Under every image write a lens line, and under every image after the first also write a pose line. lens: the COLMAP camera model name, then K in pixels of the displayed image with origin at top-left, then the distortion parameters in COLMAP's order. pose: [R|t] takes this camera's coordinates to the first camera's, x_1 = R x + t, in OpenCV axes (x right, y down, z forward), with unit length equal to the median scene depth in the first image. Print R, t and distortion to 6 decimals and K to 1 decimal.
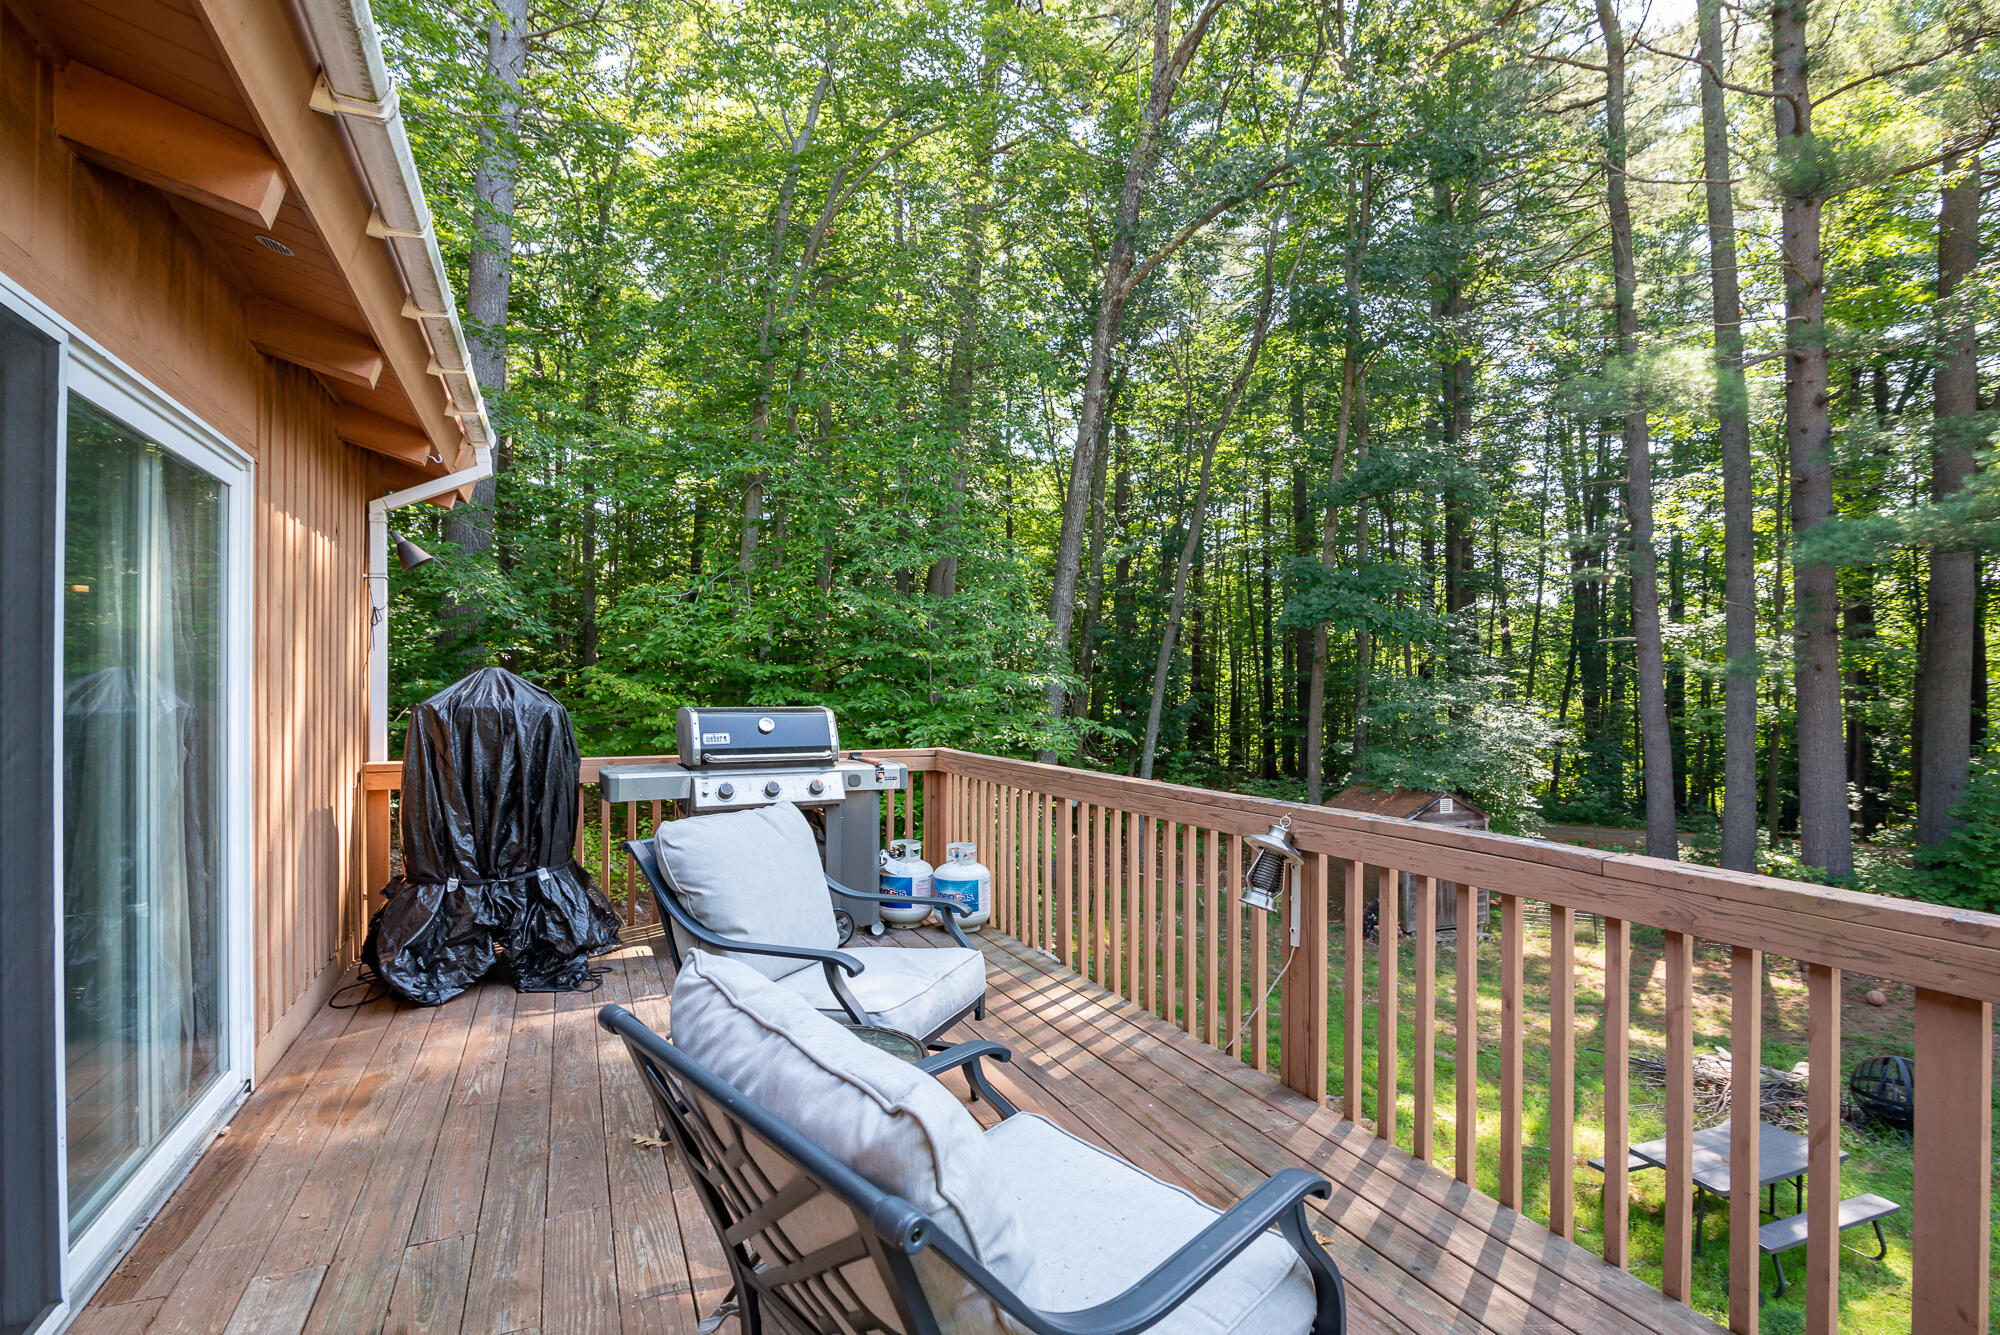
lens RADIAL K [[946.6, 0, 995.2], [0, 946.6, 673.4], [0, 0, 1]] dist [-0.015892, 0.000108]
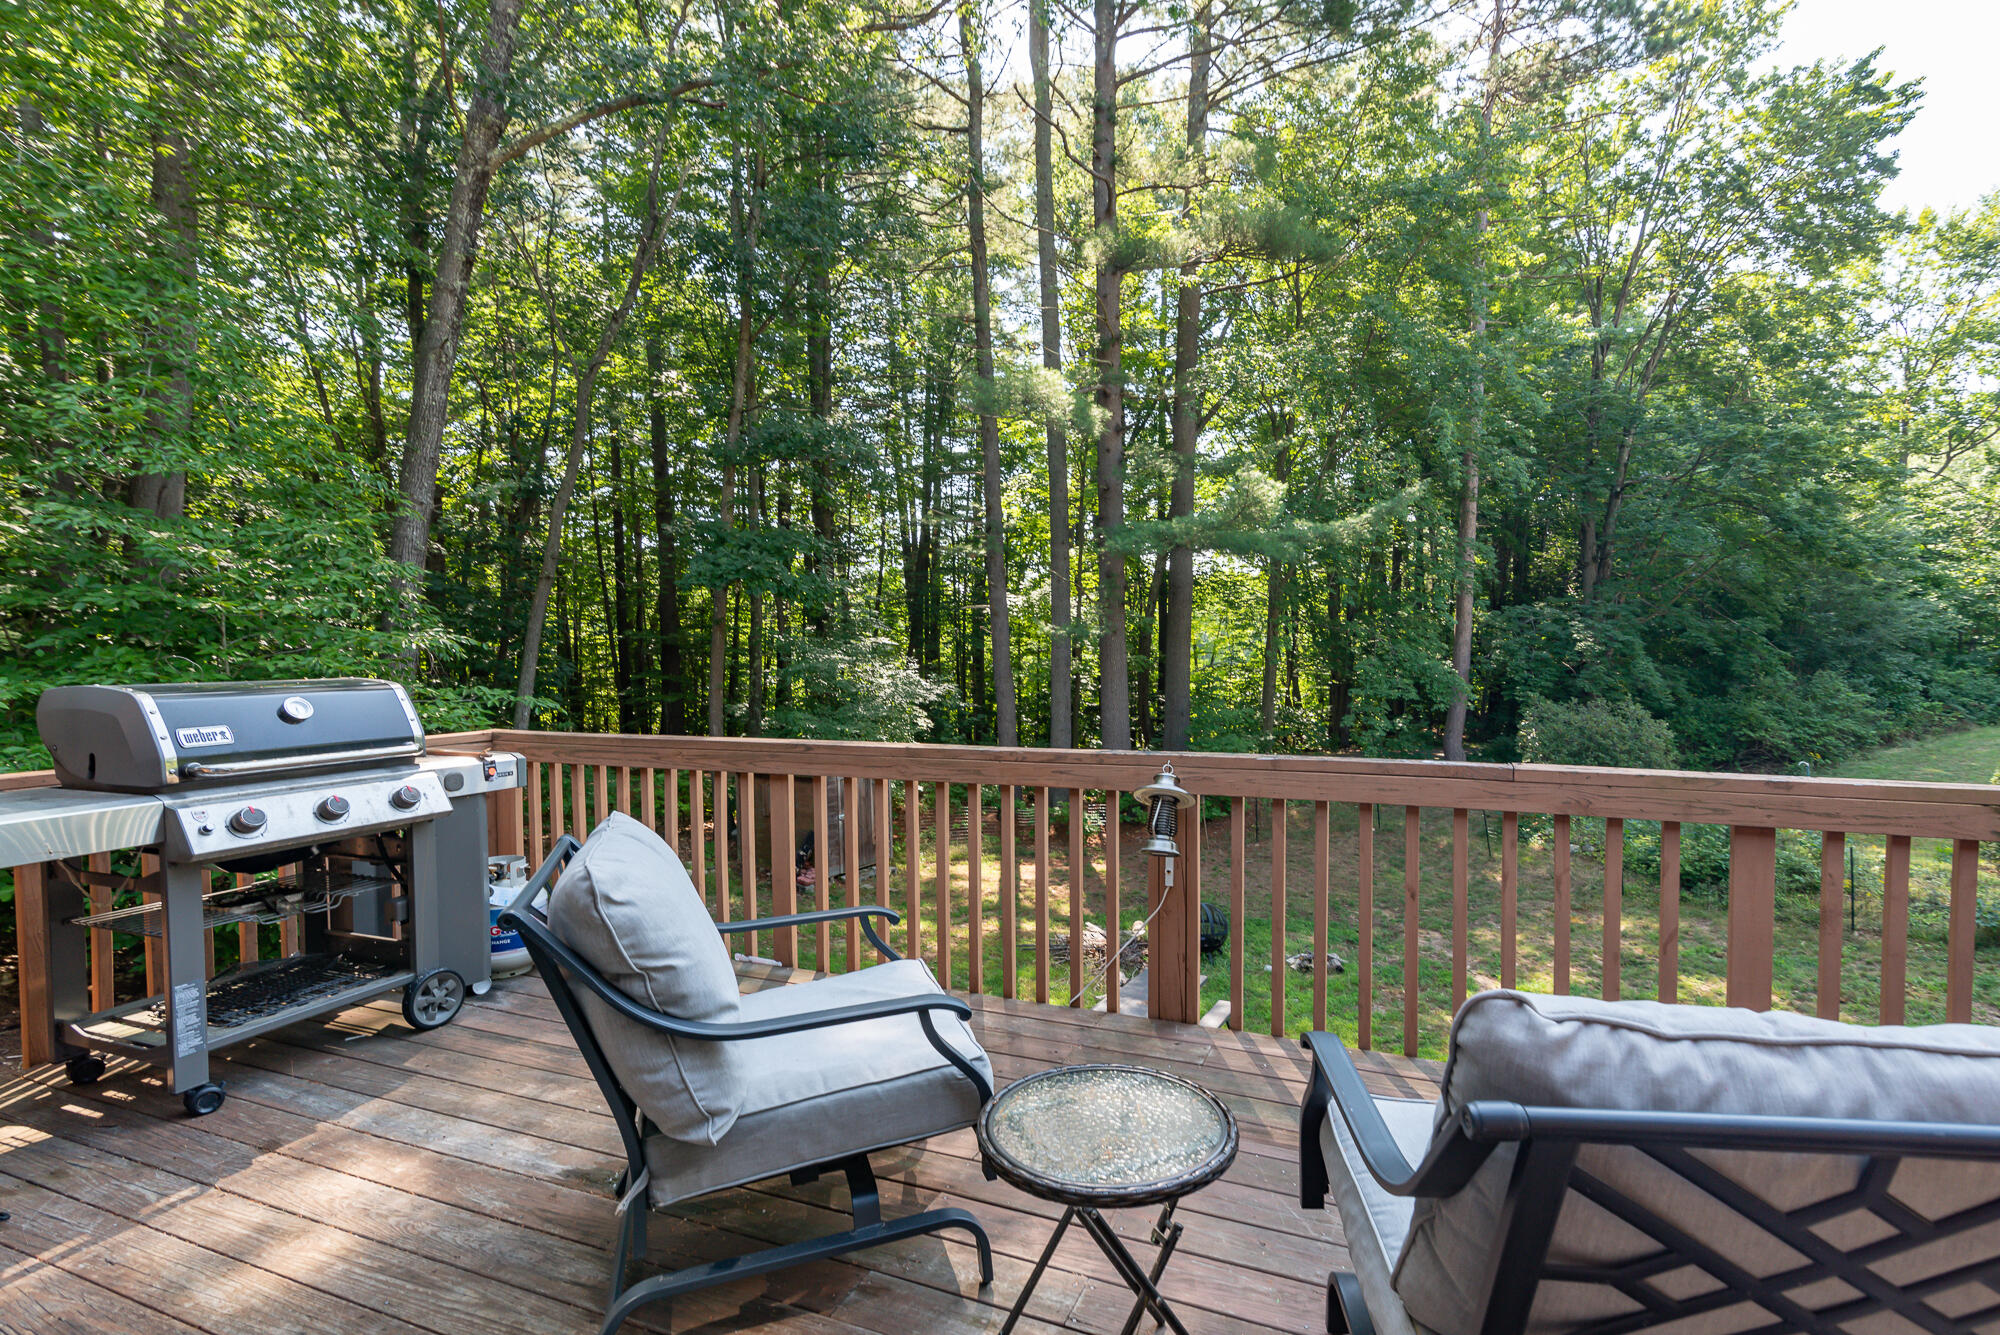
lens RADIAL K [[939.6, 0, 1029.9], [0, 939.6, 694.7], [0, 0, 1]] dist [0.014494, 0.000033]
pose [[0.732908, -0.041084, 0.679086, -0.142803], [-0.000824, 0.998121, 0.061275, 0.002785], [-0.680327, -0.045469, 0.731497, 0.096951]]
